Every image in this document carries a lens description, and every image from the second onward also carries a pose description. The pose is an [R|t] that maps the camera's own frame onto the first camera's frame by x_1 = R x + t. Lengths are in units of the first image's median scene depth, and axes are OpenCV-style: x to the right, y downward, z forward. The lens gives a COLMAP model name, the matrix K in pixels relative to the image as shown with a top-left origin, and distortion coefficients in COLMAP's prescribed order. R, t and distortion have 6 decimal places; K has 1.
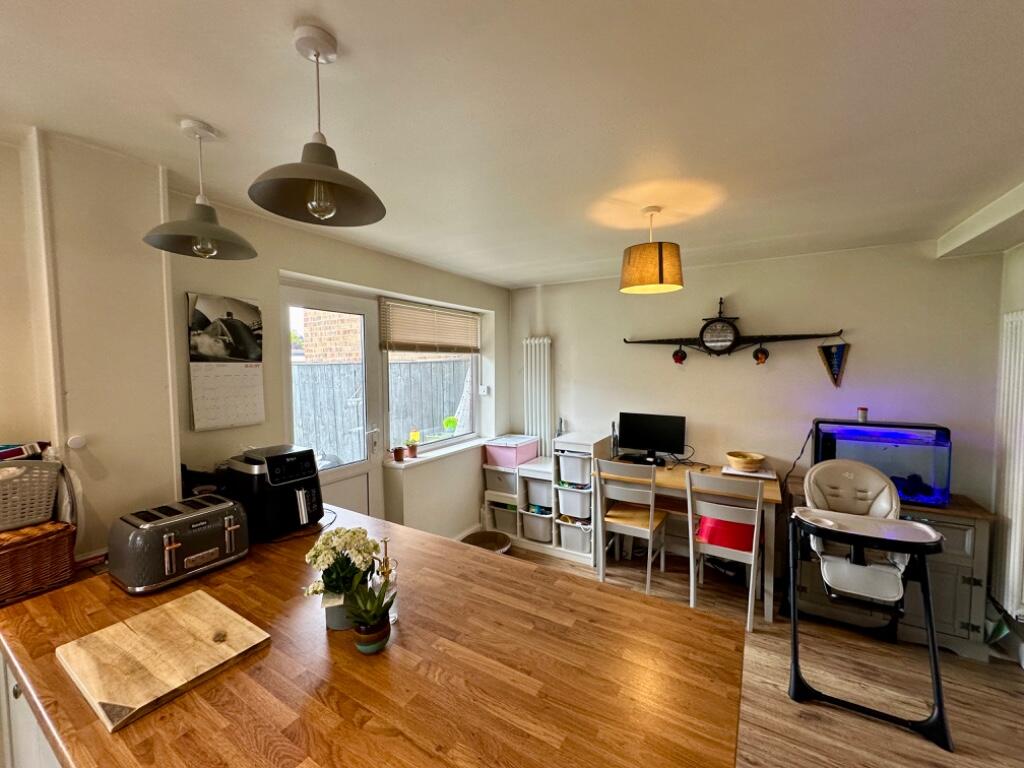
lens RADIAL K [[409.1, 0, 512.7], [0, 409.1, 384.8], [0, 0, 1]] dist [-0.002483, 0.000646]
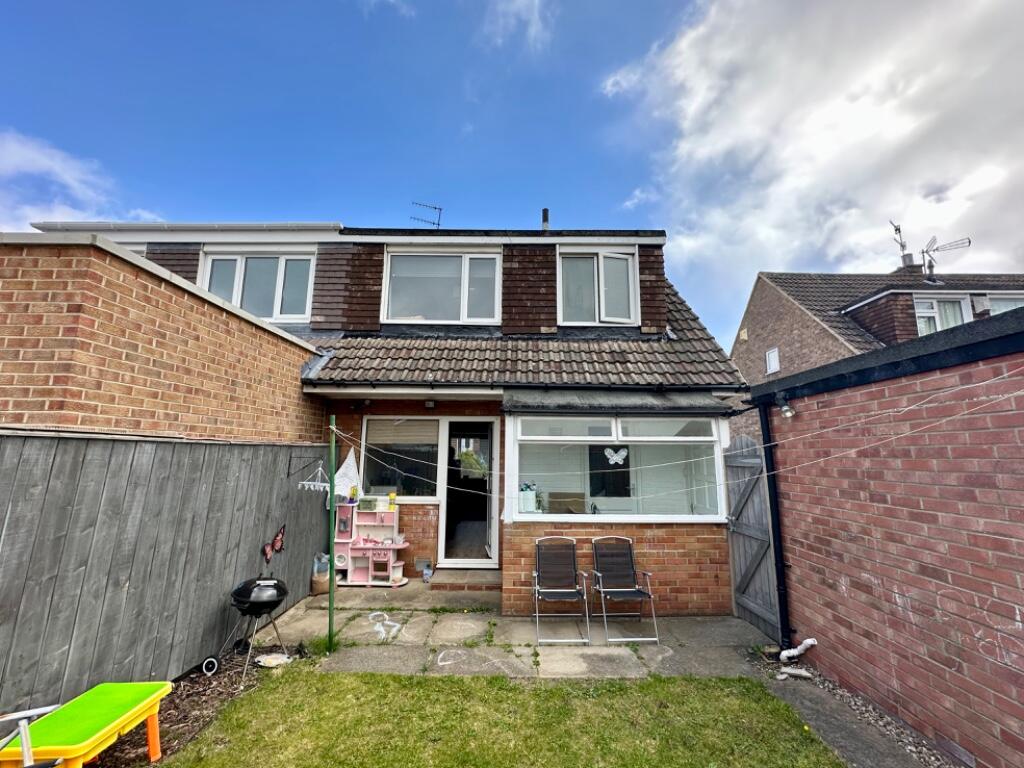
lens RADIAL K [[409.1, 0, 507.7], [0, 409.1, 386.1], [0, 0, 1]] dist [-0.002483, 0.000646]
pose [[-0.517331, 0.140152, 0.844231, -1.151781], [0.031410, 0.988943, -0.144928, -0.032457], [-0.855209, -0.048458, -0.516013, 0.898180]]
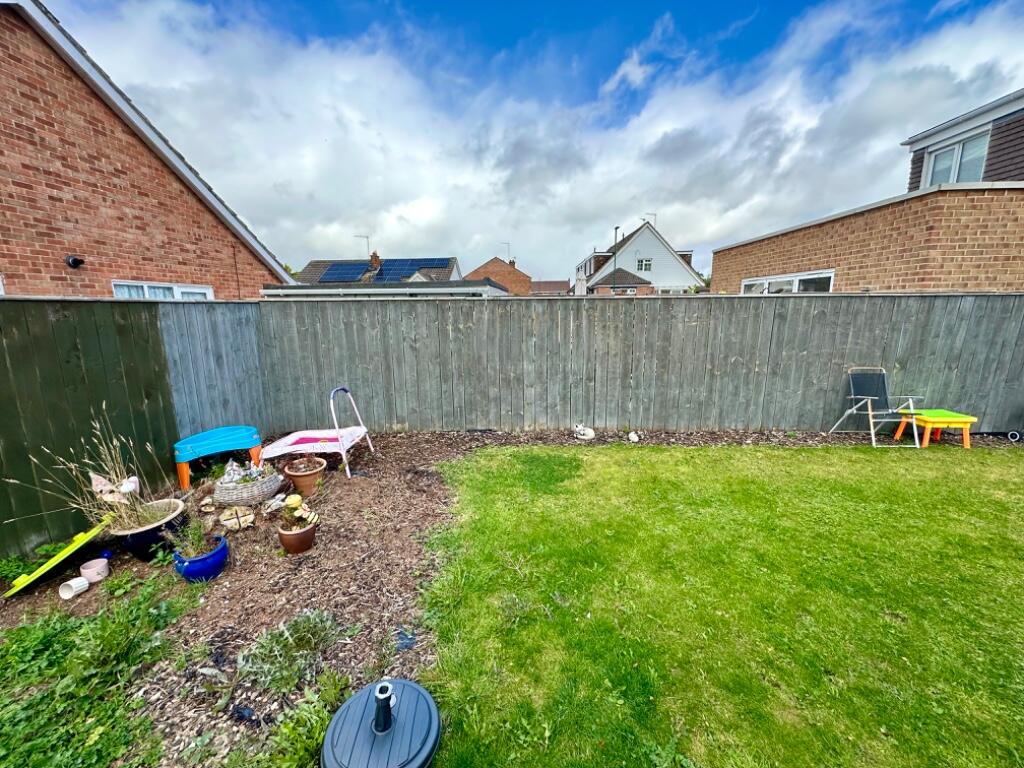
lens RADIAL K [[409.1, 0, 502.5], [0, 409.1, 384.2], [0, 0, 1]] dist [-0.002483, 0.000646]
pose [[0.874541, -0.094879, 0.475580, -1.791326], [0.028162, 0.988955, 0.145513, -0.019061], [-0.484133, -0.113864, 0.867554, 0.722614]]
